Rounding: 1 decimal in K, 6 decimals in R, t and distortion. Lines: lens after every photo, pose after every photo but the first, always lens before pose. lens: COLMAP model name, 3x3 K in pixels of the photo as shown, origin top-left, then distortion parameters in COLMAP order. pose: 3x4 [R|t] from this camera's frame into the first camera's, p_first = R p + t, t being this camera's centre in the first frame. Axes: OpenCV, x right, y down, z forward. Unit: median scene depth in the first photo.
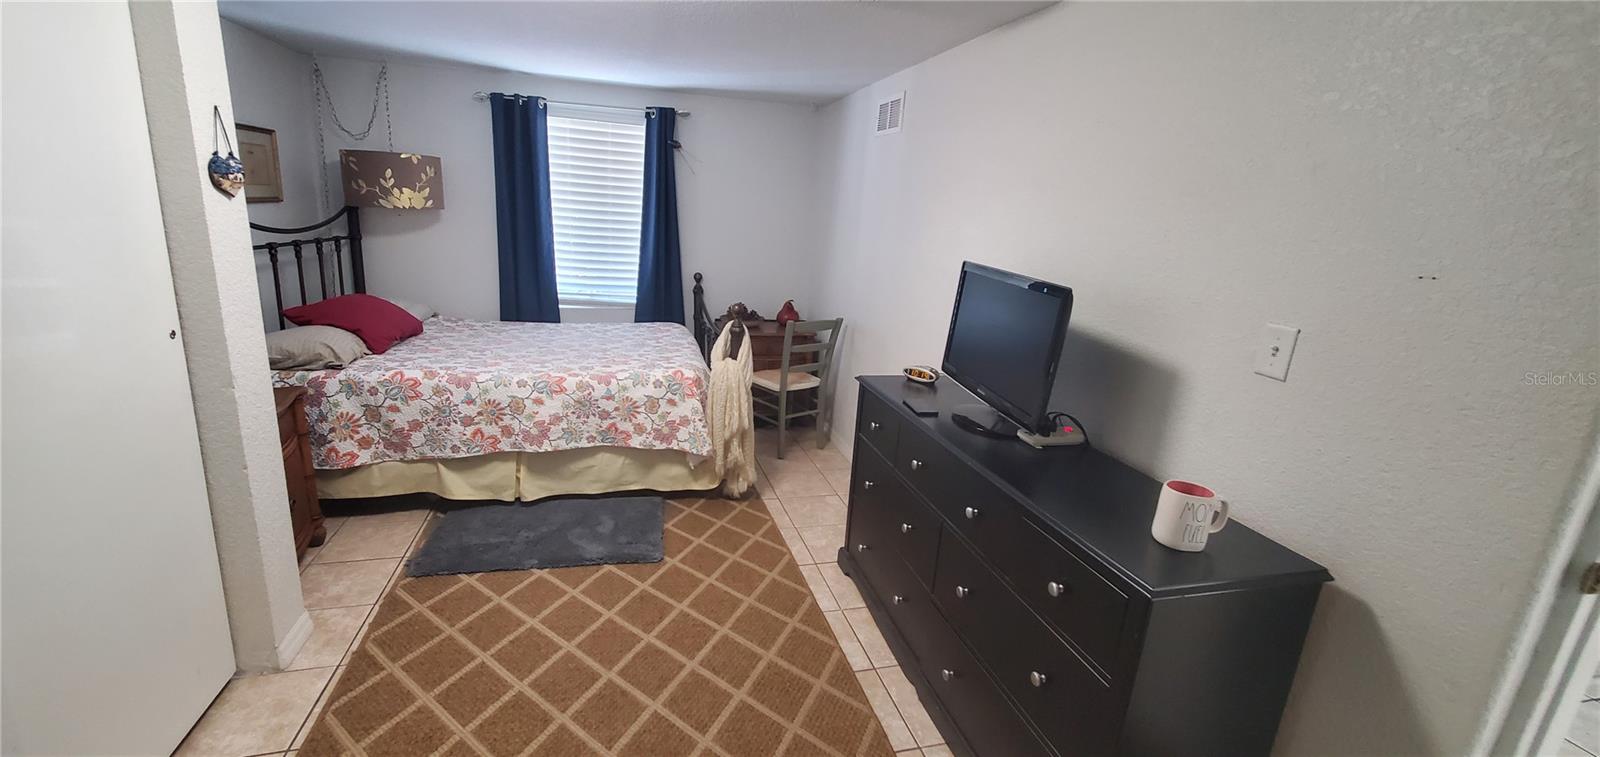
lens RADIAL K [[635.8, 0, 790.5], [0, 635.8, 377.9], [0, 0, 1]] dist [0.000599, -0.000003]
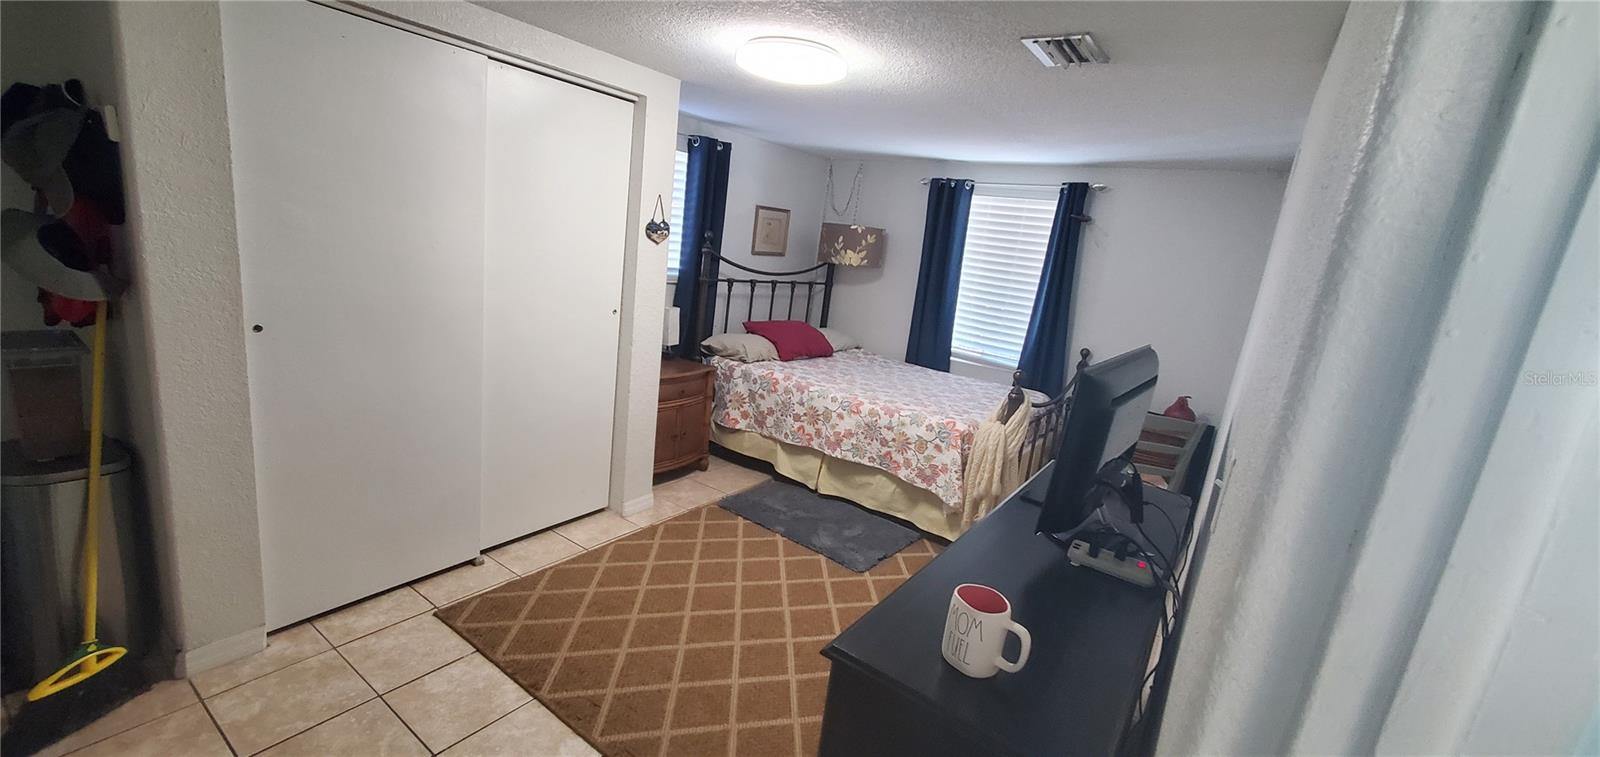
lens RADIAL K [[635.8, 0, 791.5], [0, 635.8, 376.3], [0, 0, 1]] dist [0.000599, -0.000003]
pose [[0.636781, 0.180012, -0.749737, 0.436102], [-0.266930, 0.963705, 0.004672, -0.017387], [0.723366, 0.197152, 0.661719, 0.085586]]
